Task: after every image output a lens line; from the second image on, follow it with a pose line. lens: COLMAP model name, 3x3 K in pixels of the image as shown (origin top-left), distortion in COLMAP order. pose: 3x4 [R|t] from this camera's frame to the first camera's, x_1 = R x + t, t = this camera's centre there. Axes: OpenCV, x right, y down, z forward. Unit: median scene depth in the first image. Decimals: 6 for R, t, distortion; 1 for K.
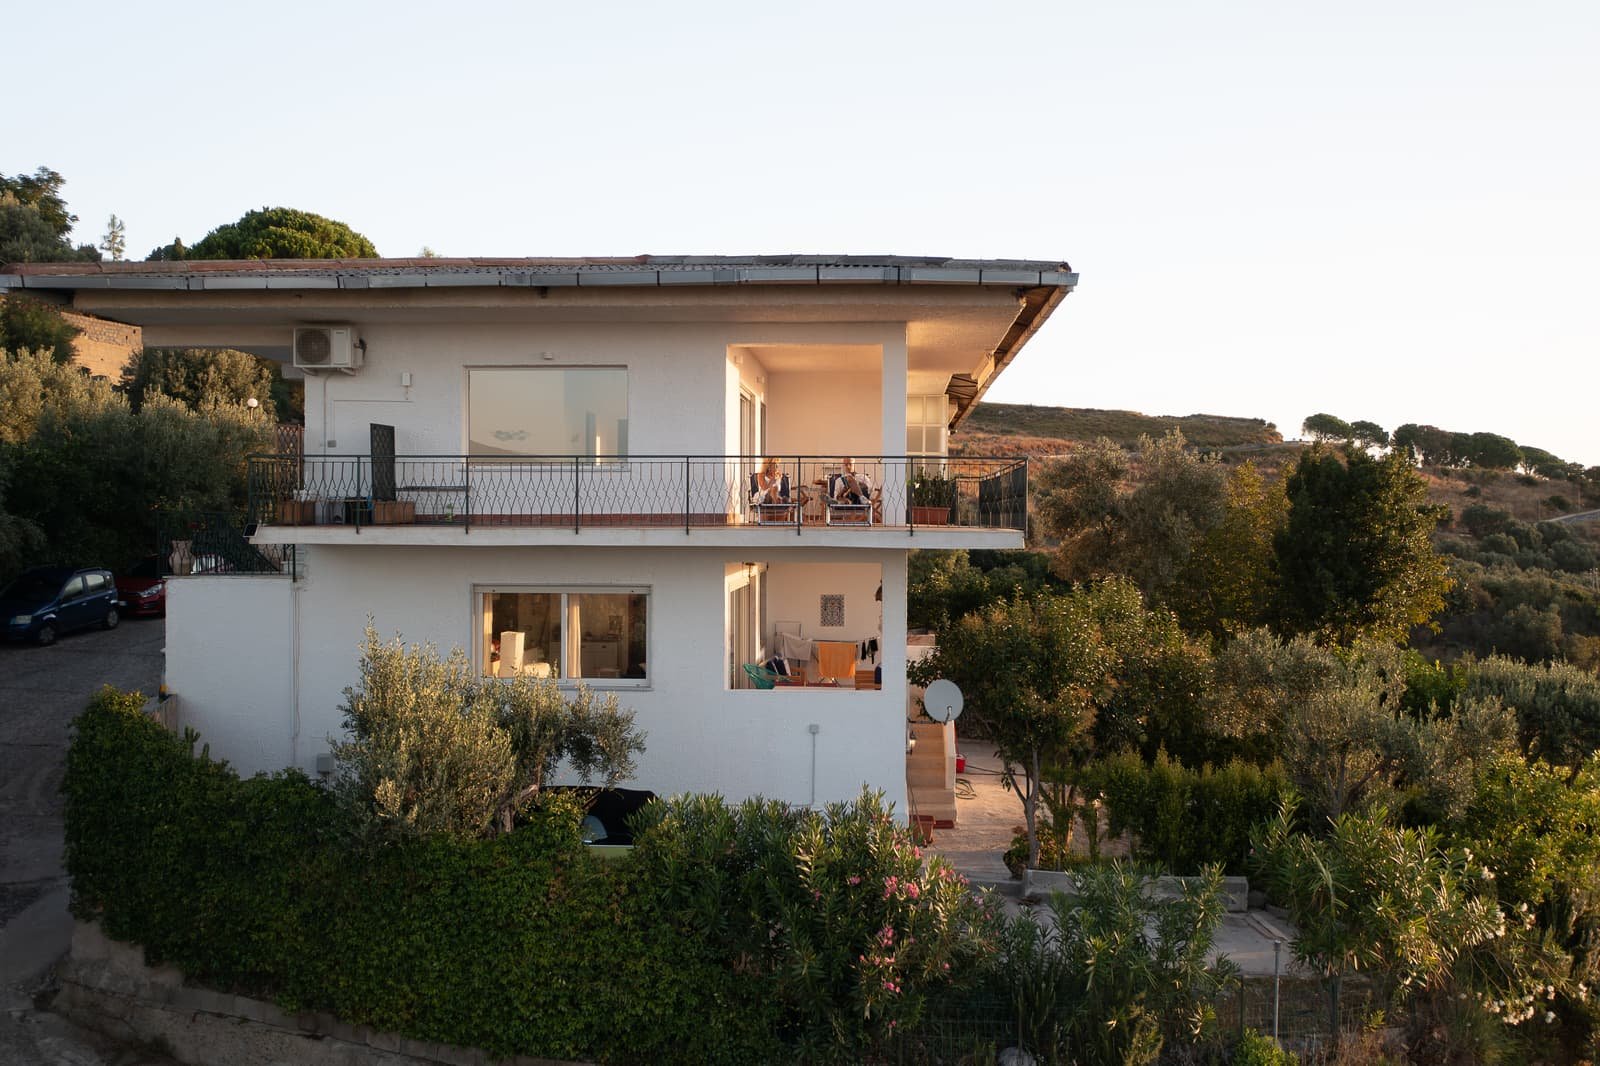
lens RADIAL K [[1744.3, 0, 748.6], [0, 1744.3, 526.7], [0, 0, 1]] dist [-0.010100, 0.004702]
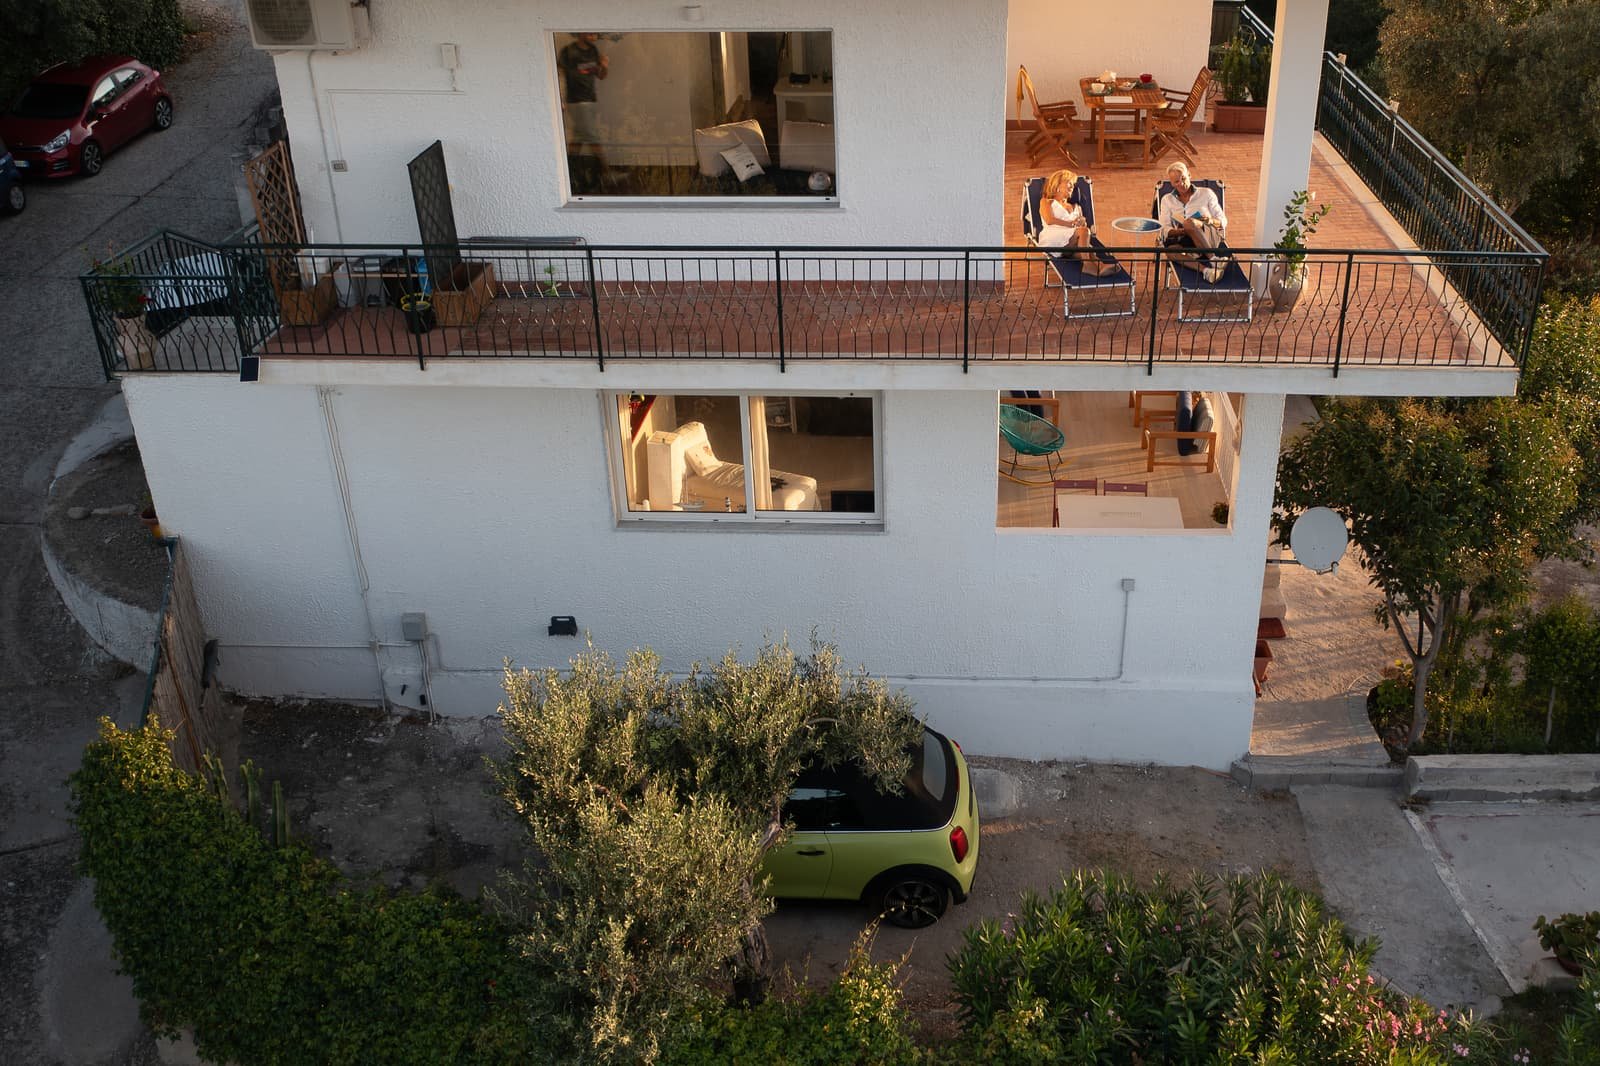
lens RADIAL K [[1744.3, 0, 748.6], [0, 1744.3, 526.7], [0, 0, 1]] dist [-0.010100, 0.004702]
pose [[0.997938, -0.061636, 0.017889, -0.117045], [0.041492, 0.832245, 0.552854, -0.277606], [-0.048963, -0.550972, 0.833086, 0.423328]]
